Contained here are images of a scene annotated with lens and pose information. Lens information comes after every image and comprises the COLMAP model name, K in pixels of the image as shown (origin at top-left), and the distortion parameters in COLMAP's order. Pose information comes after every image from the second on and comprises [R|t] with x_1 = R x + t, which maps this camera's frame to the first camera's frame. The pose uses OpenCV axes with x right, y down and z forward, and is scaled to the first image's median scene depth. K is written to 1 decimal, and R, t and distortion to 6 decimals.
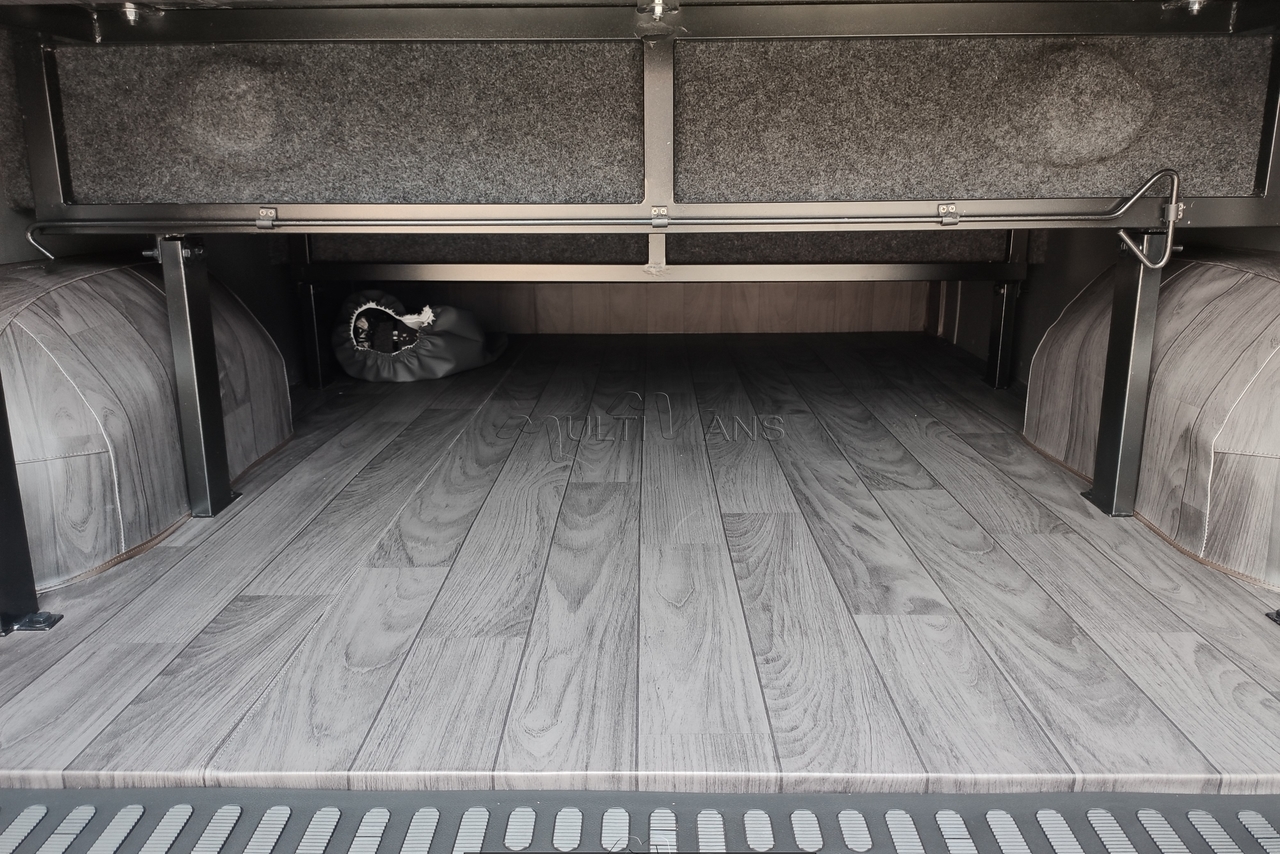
lens RADIAL K [[972.5, 0, 641.5], [0, 972.5, 427.6], [0, 0, 1]] dist [0.072095, -0.112442]
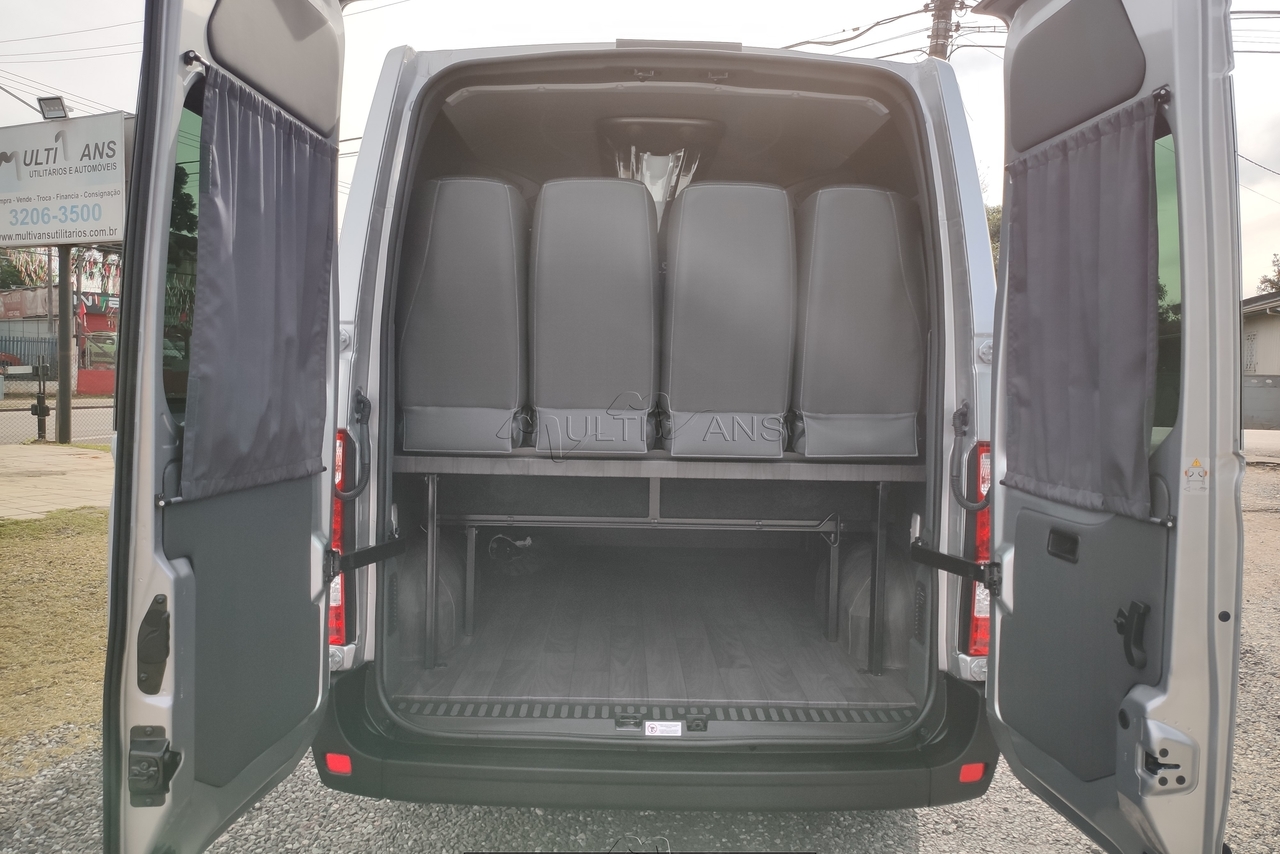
lens RADIAL K [[972.5, 0, 639.1], [0, 972.5, 431.3], [0, 0, 1]] dist [0.072095, -0.112442]
pose [[0.999355, 0.024289, 0.026449, -0.115003], [-0.019319, 0.984525, -0.174179, 0.006459], [-0.030270, 0.173555, 0.984359, -1.963787]]
